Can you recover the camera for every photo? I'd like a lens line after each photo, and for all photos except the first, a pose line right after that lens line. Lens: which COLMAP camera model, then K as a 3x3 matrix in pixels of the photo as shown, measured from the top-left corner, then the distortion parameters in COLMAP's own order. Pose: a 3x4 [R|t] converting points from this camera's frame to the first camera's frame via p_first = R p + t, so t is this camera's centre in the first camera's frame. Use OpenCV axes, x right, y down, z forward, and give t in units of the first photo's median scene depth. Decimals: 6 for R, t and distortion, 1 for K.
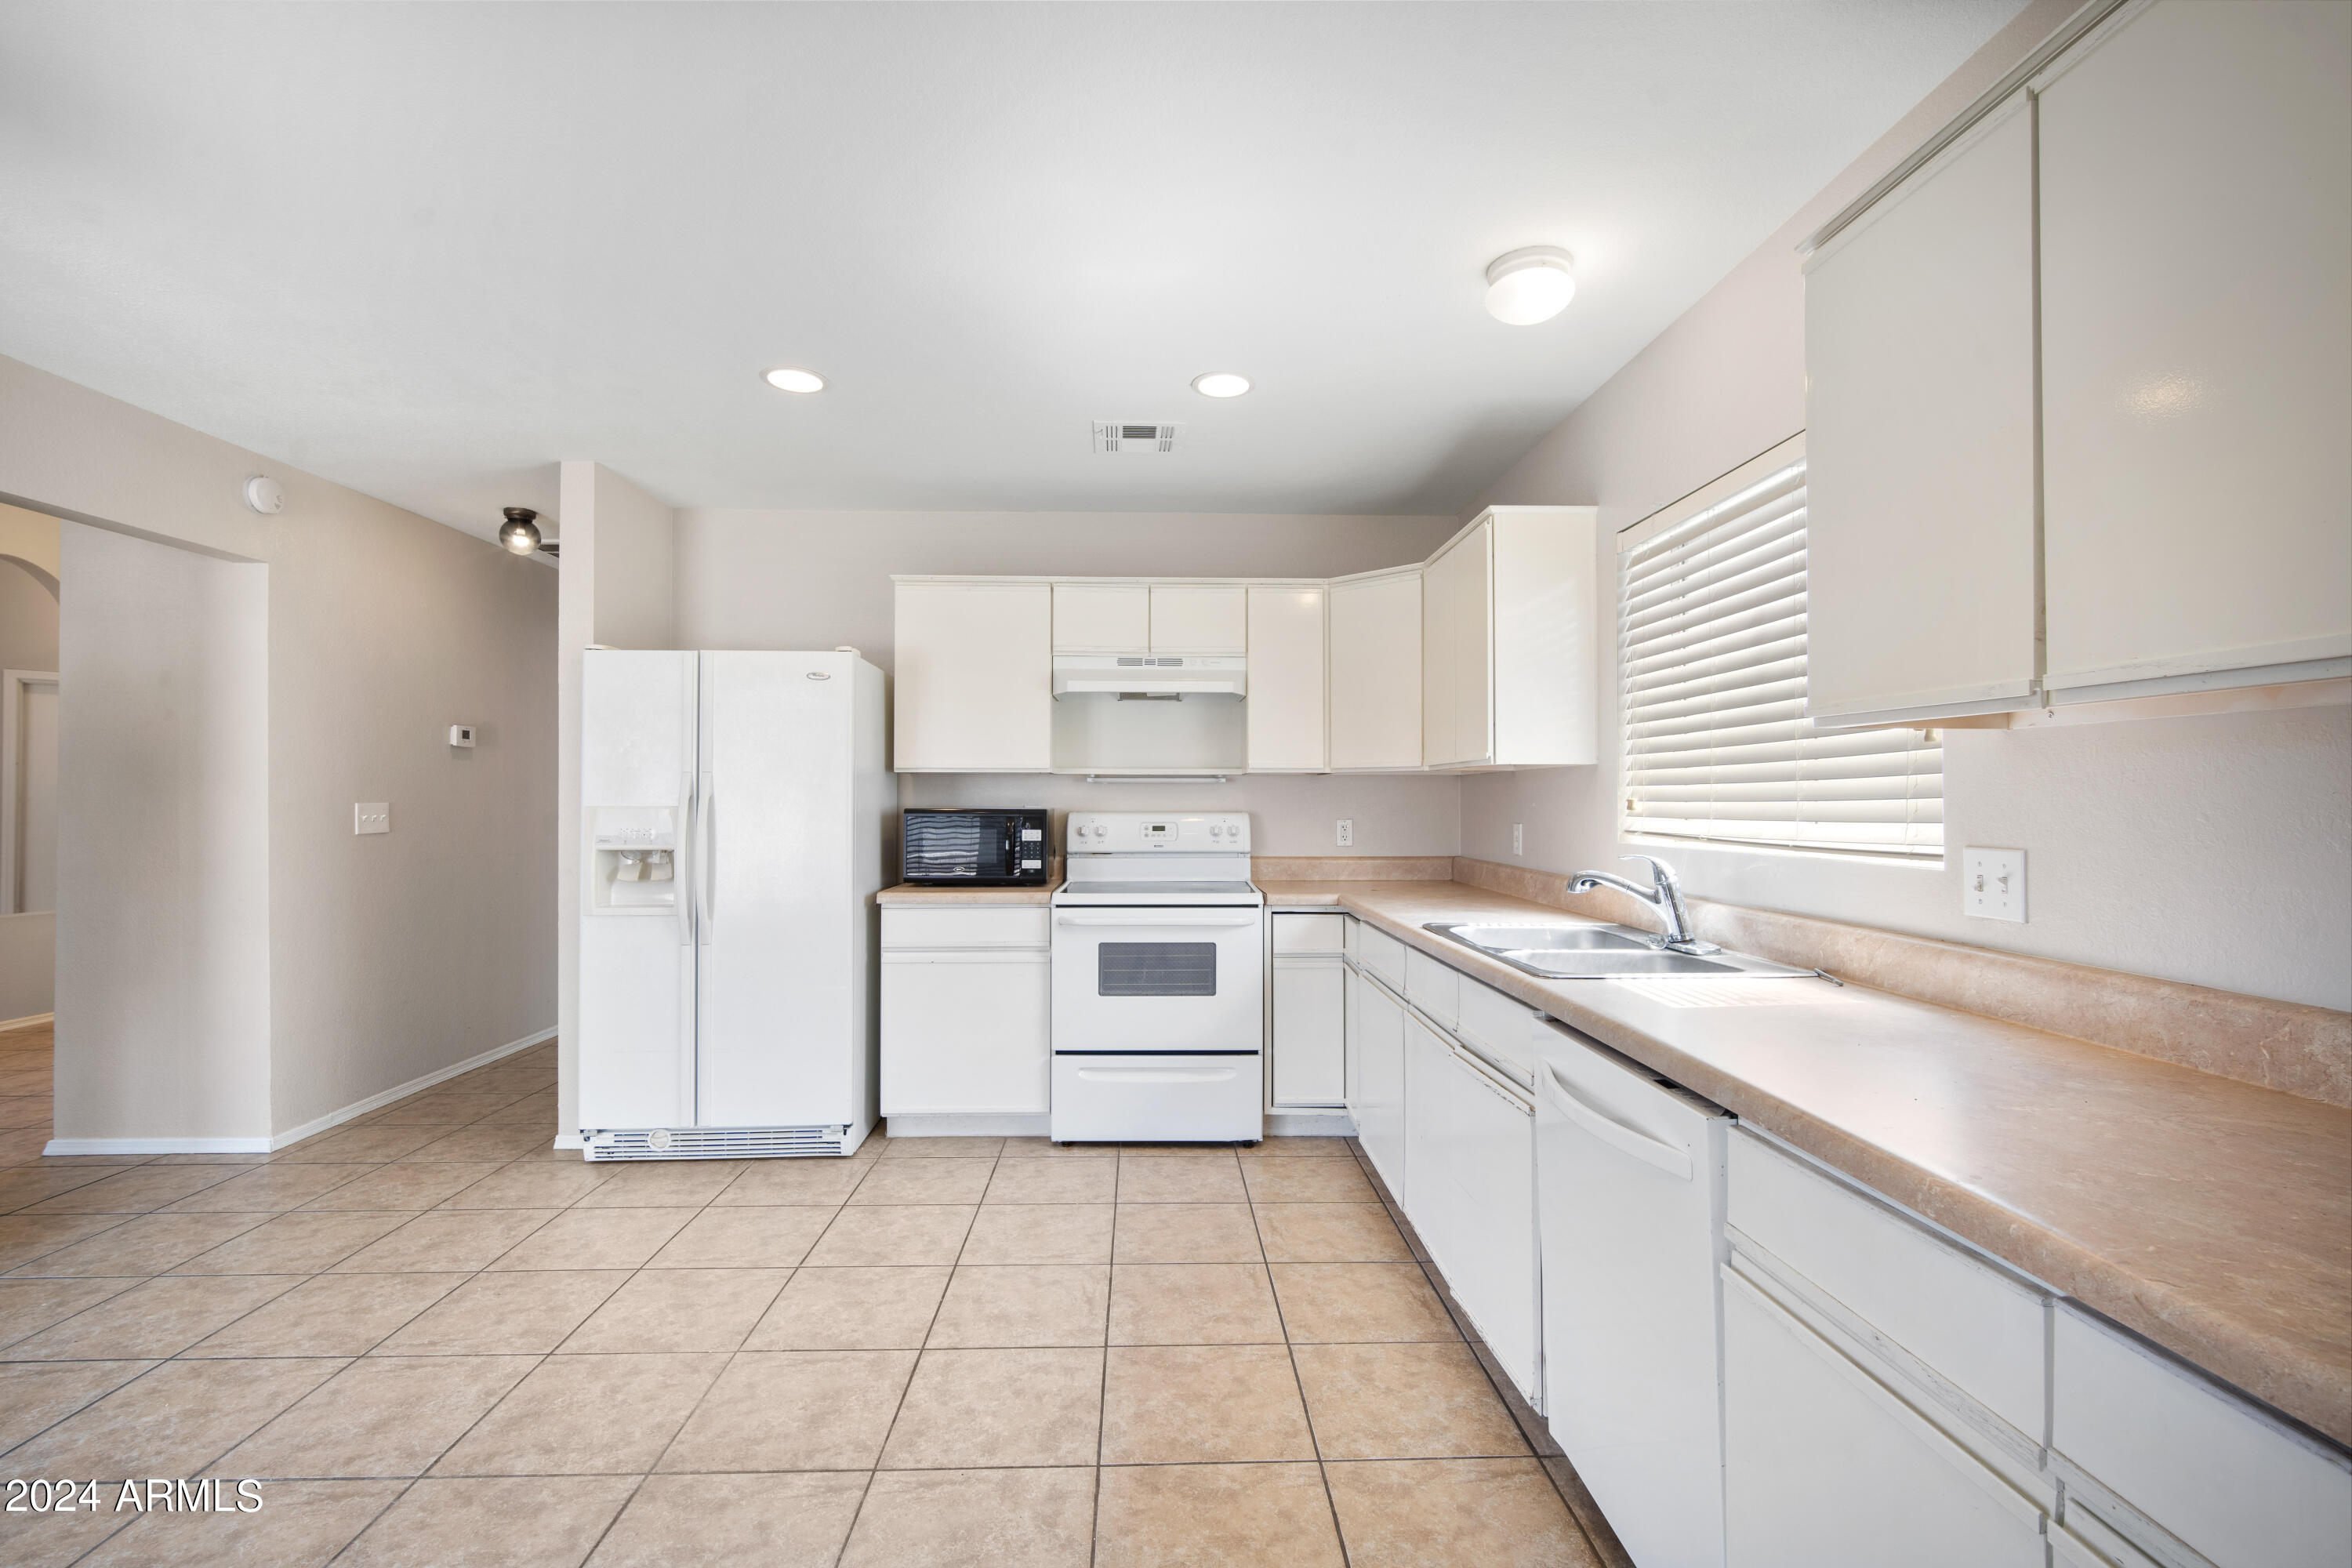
lens RADIAL K [[1041.9, 0, 1188.6], [0, 1041.9, 781.8], [0, 0, 1]] dist [-0.008842, 0.004109]
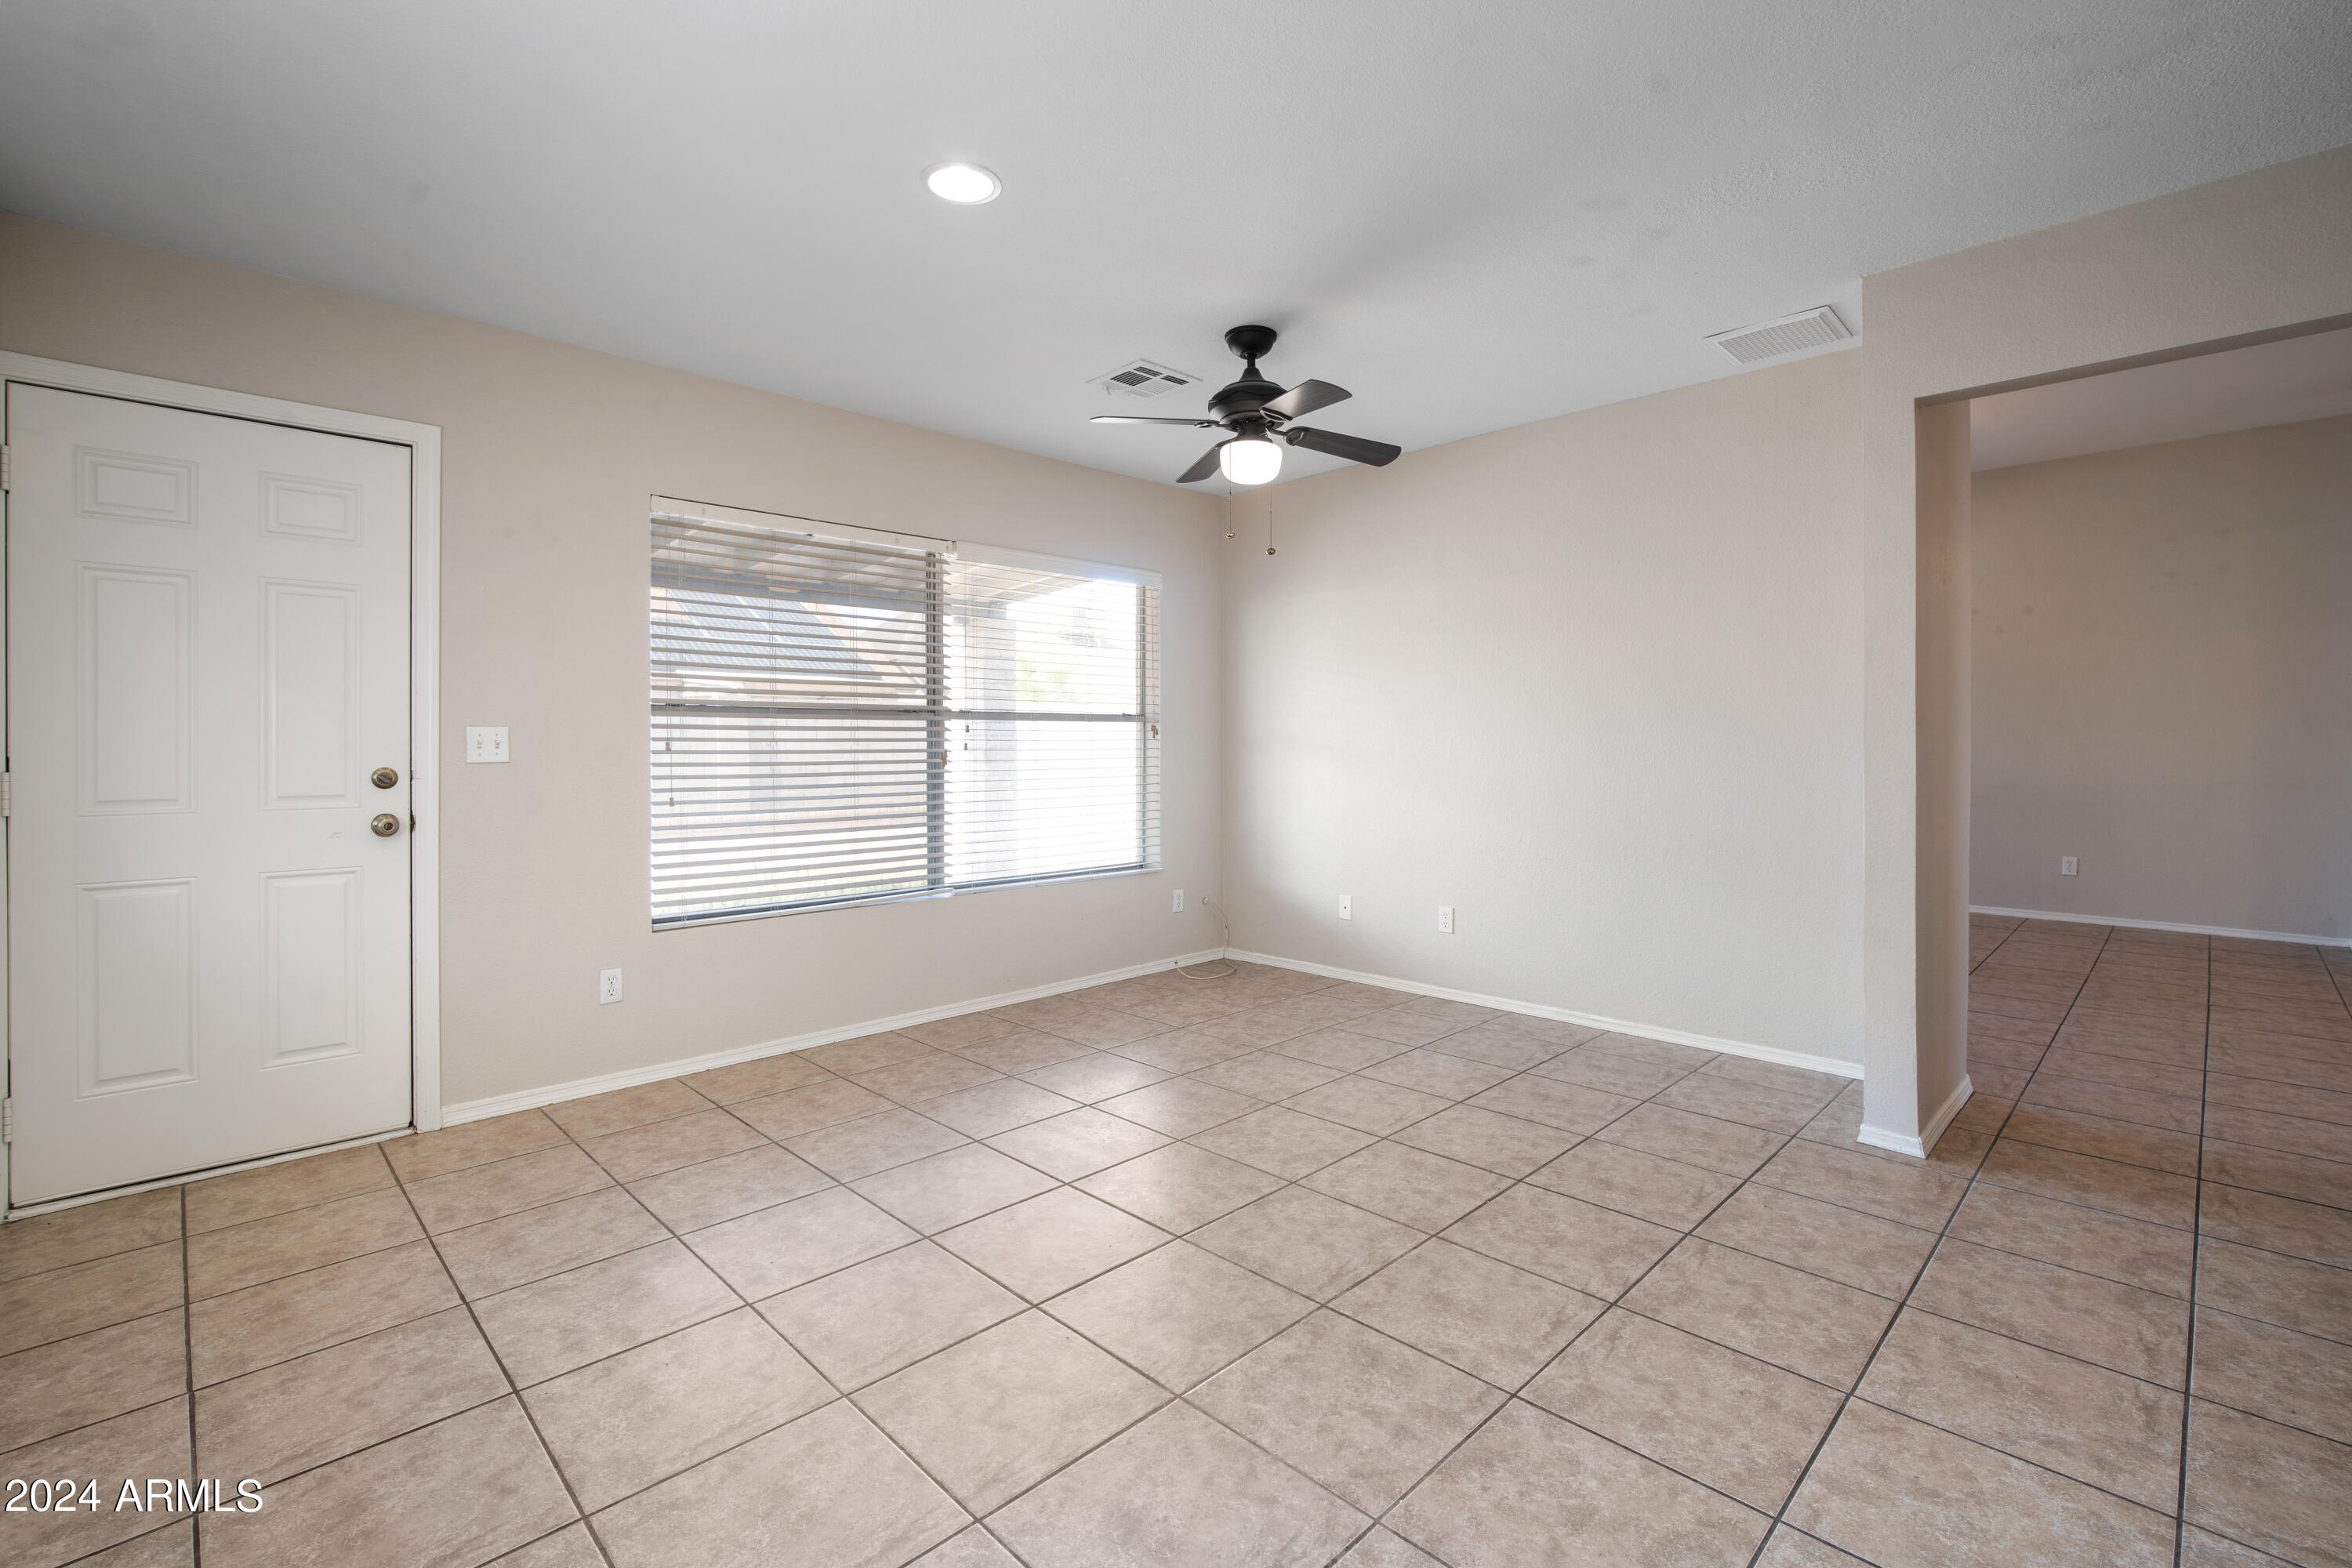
lens RADIAL K [[1041.9, 0, 1172.1], [0, 1041.9, 742.7], [0, 0, 1]] dist [-0.008842, 0.004109]
pose [[-0.744945, 0.005291, -0.667104, 0.074275], [0.014029, 0.999872, -0.007736, 0.050462], [0.666978, -0.015122, -0.744924, 1.123782]]
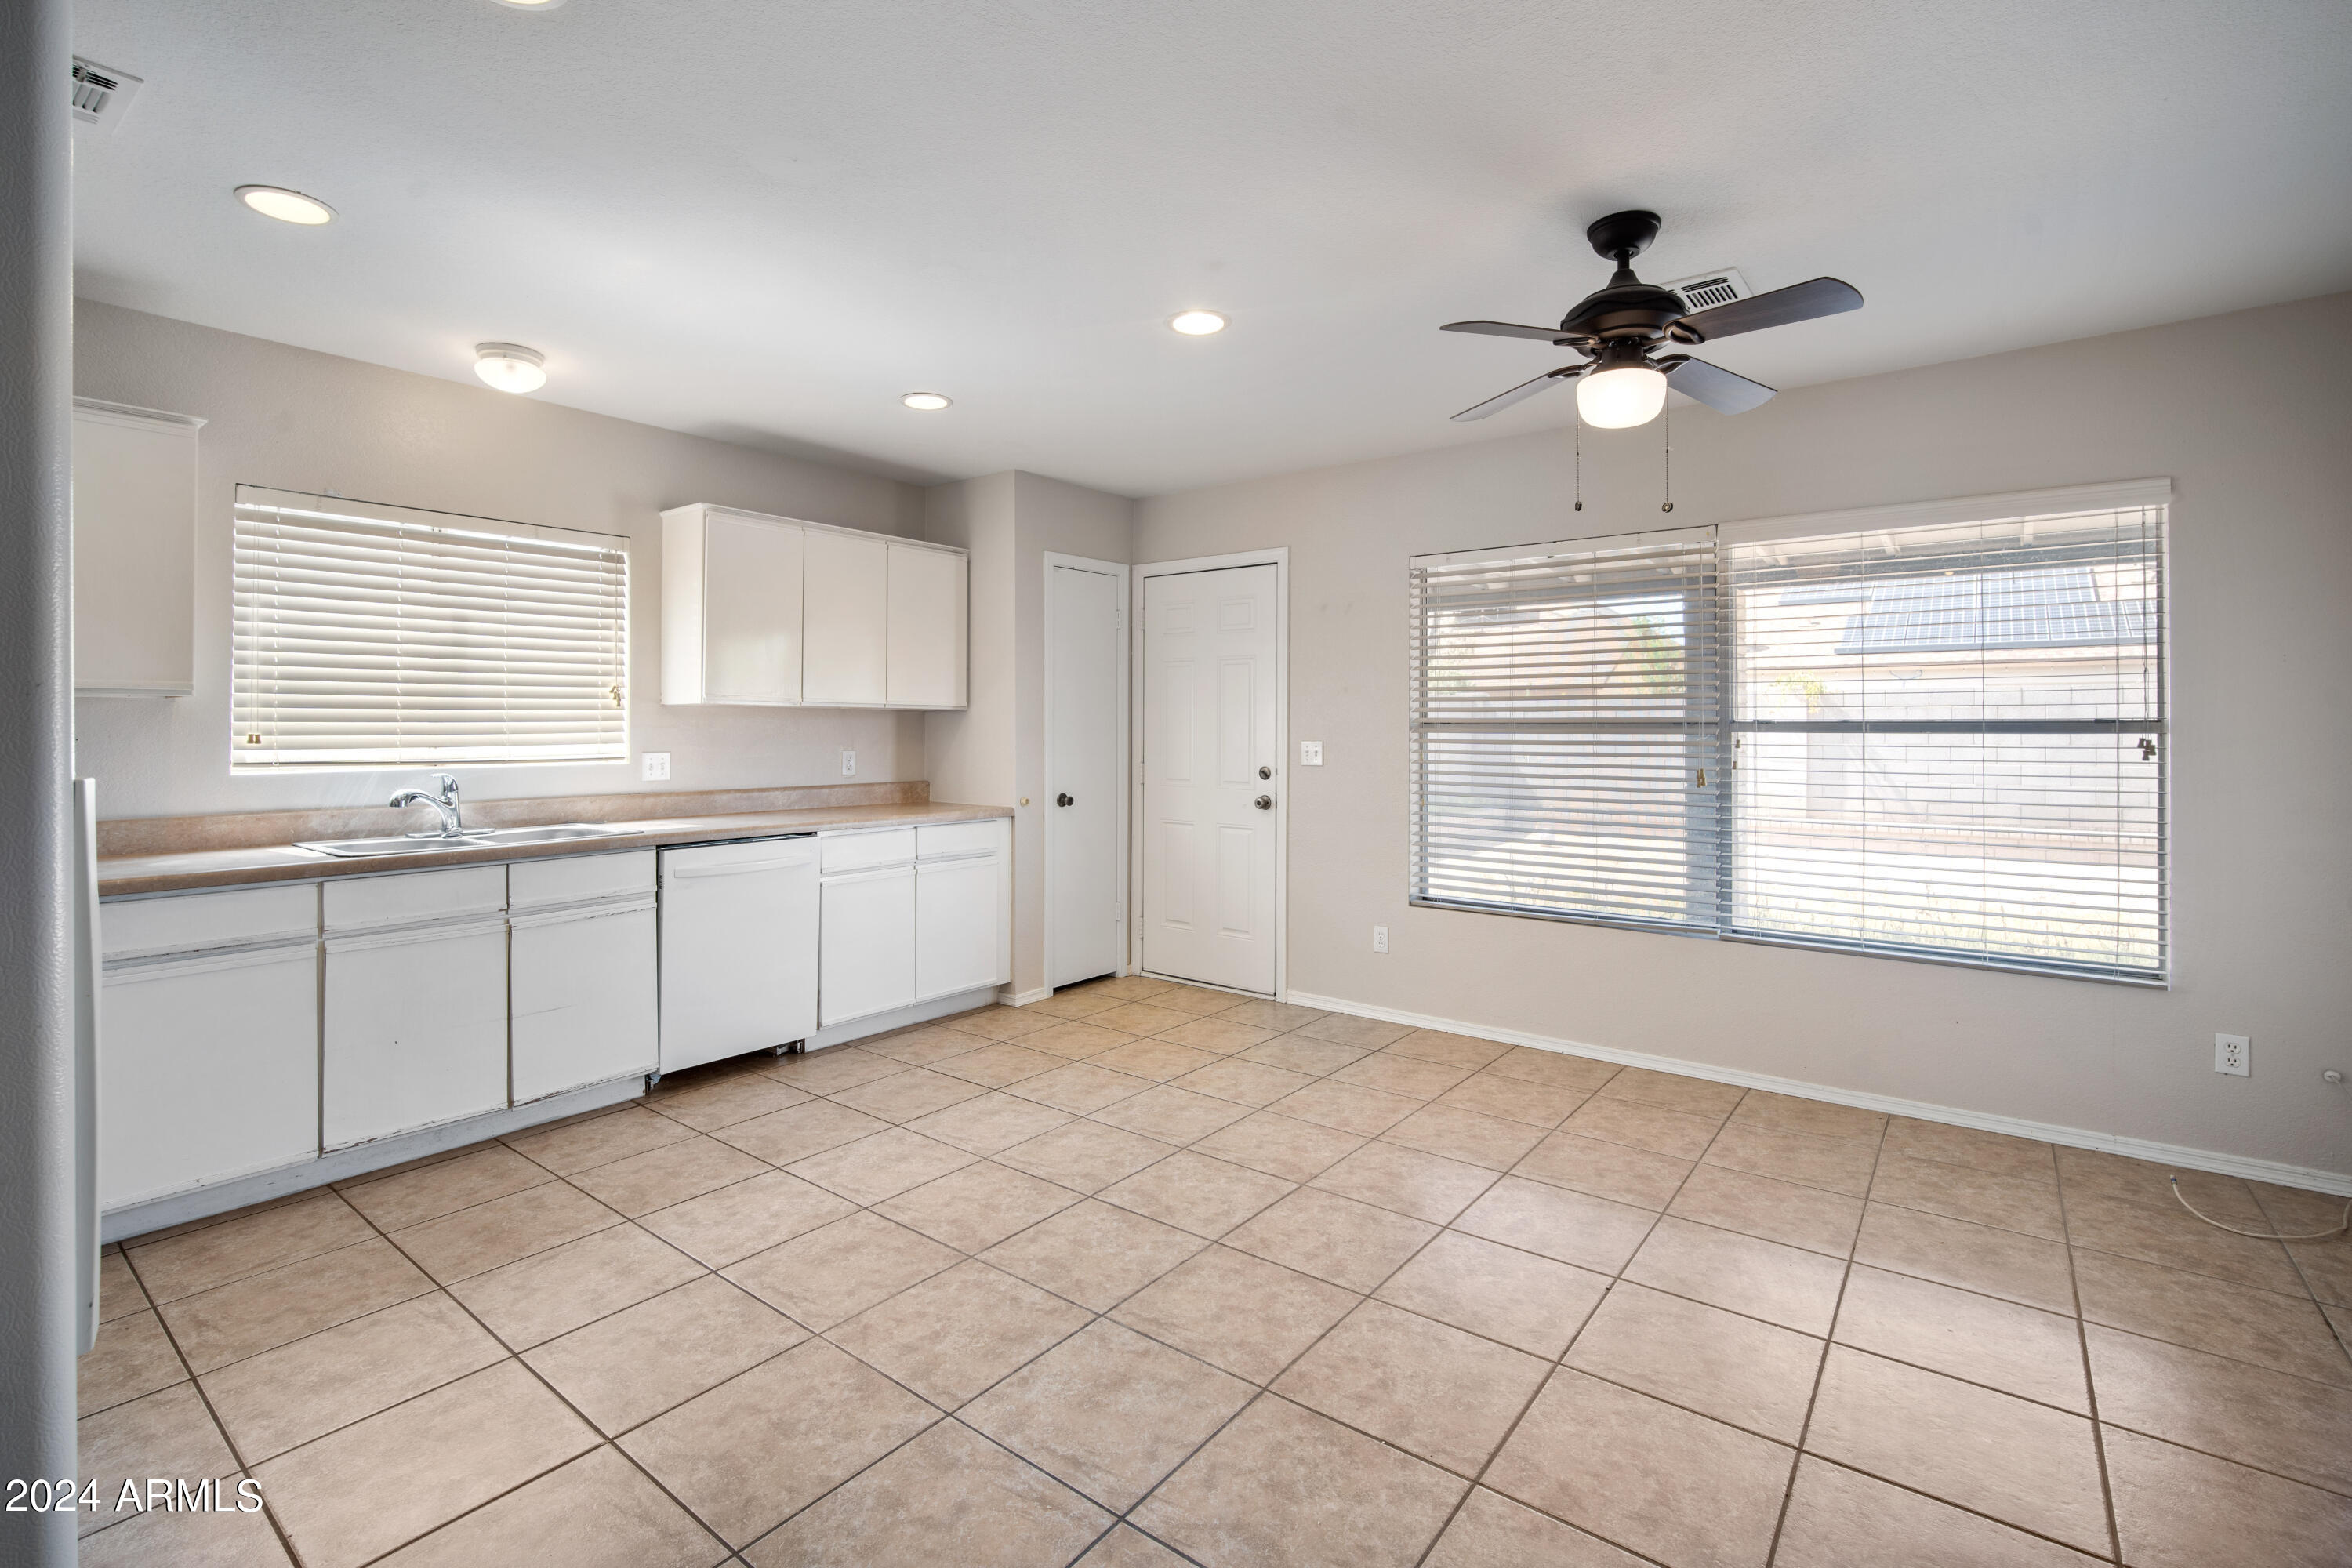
lens RADIAL K [[1041.9, 0, 1160.3], [0, 1041.9, 720.9], [0, 0, 1]] dist [-0.008842, 0.004109]
pose [[-0.758262, 0.009779, 0.651876, -1.010939], [-0.006417, 0.999727, -0.022462, 0.021388], [-0.651918, -0.021215, -0.757993, 1.204471]]
